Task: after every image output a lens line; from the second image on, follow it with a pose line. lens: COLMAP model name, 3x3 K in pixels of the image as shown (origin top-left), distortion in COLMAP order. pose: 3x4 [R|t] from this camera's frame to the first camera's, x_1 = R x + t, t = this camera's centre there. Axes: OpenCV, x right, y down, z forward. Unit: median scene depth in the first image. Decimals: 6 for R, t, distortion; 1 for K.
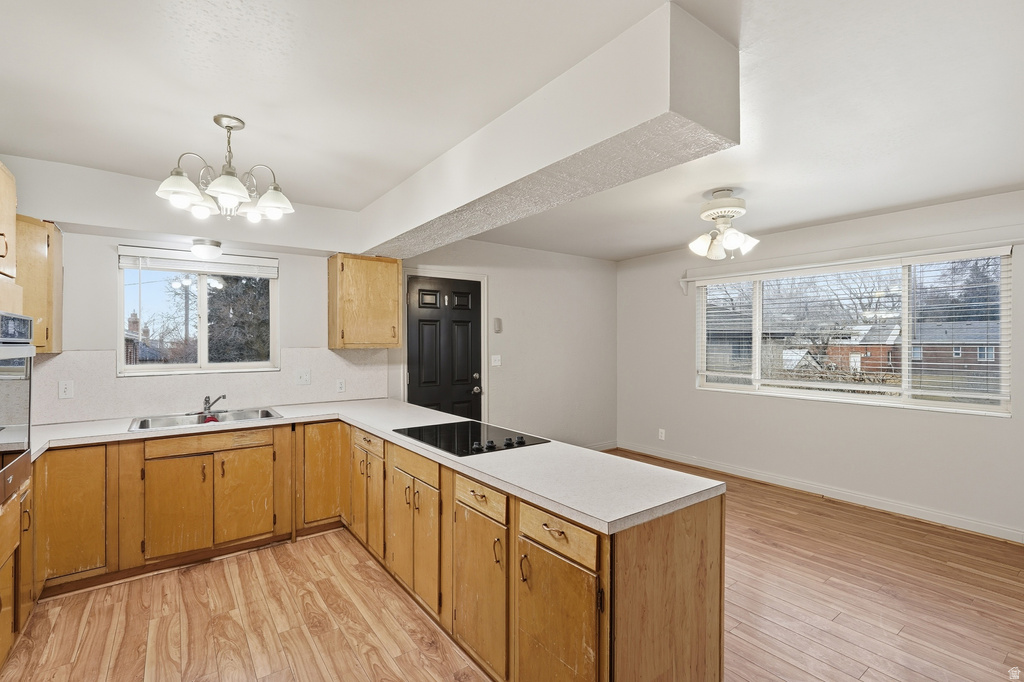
lens RADIAL K [[466.5, 0, 516.4], [0, 466.5, 343.3], [0, 0, 1]] dist [-0.001947, 0.000421]
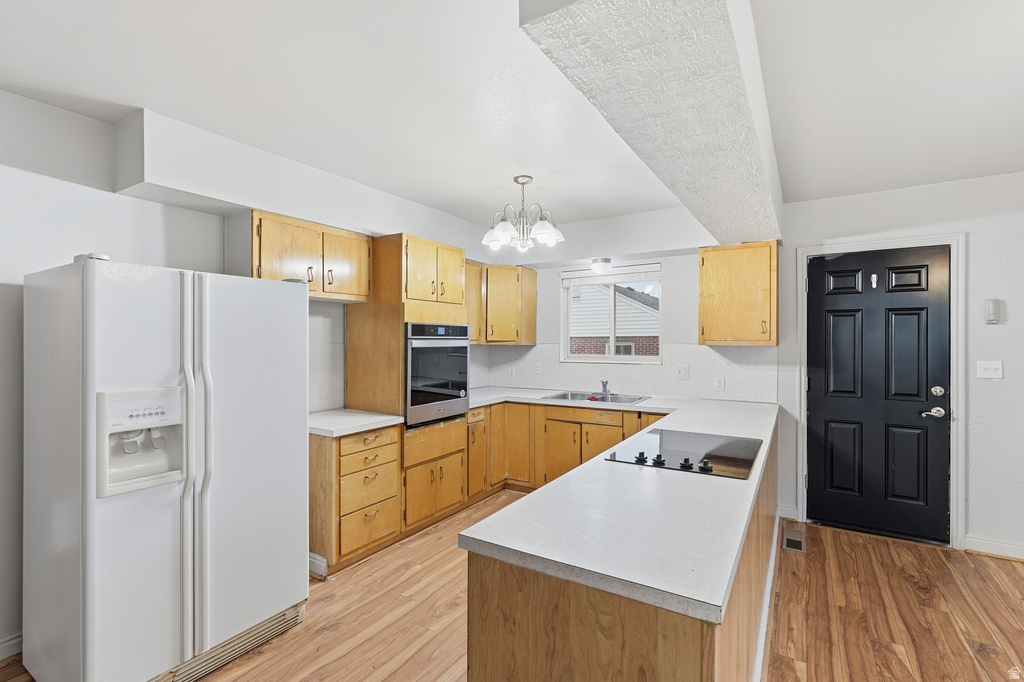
lens RADIAL K [[466.5, 0, 517.7], [0, 466.5, 342.7], [0, 0, 1]] dist [-0.001947, 0.000421]
pose [[0.376783, 0.009252, -0.926255, 0.454072], [-0.004894, 0.999956, 0.007998, 0.000120], [0.926289, 0.001520, 0.376812, 0.318314]]
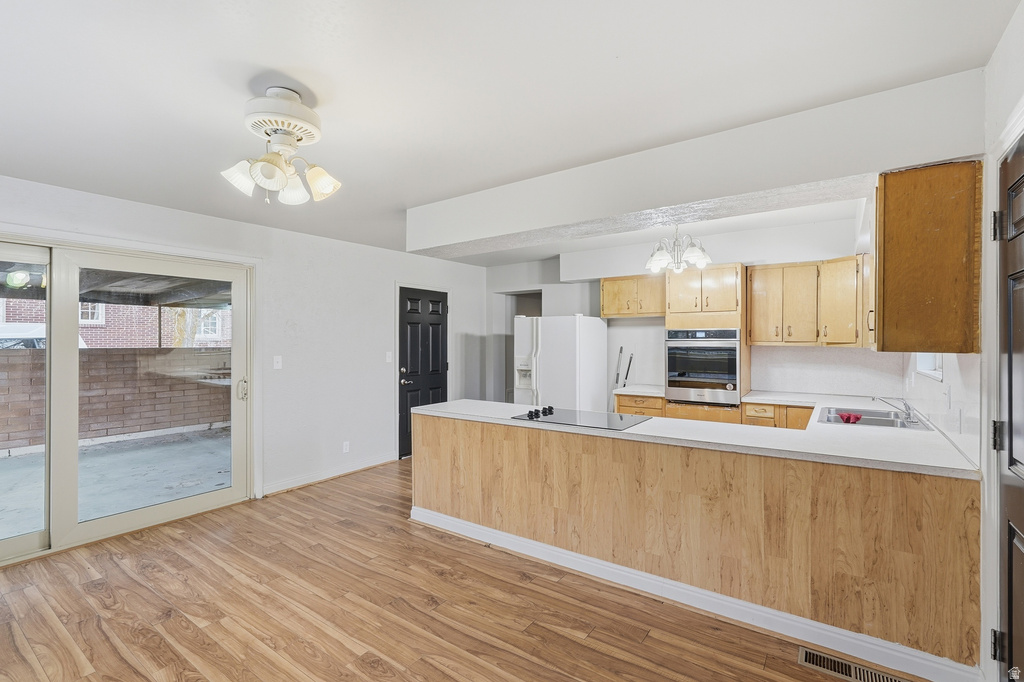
lens RADIAL K [[466.5, 0, 512.3], [0, 466.5, 337.6], [0, 0, 1]] dist [-0.001947, 0.000421]
pose [[-0.948309, 0.007092, -0.317269, 0.370100], [0.006020, 0.999972, 0.004358, -0.017908], [0.317291, 0.002222, -0.948326, 1.692363]]
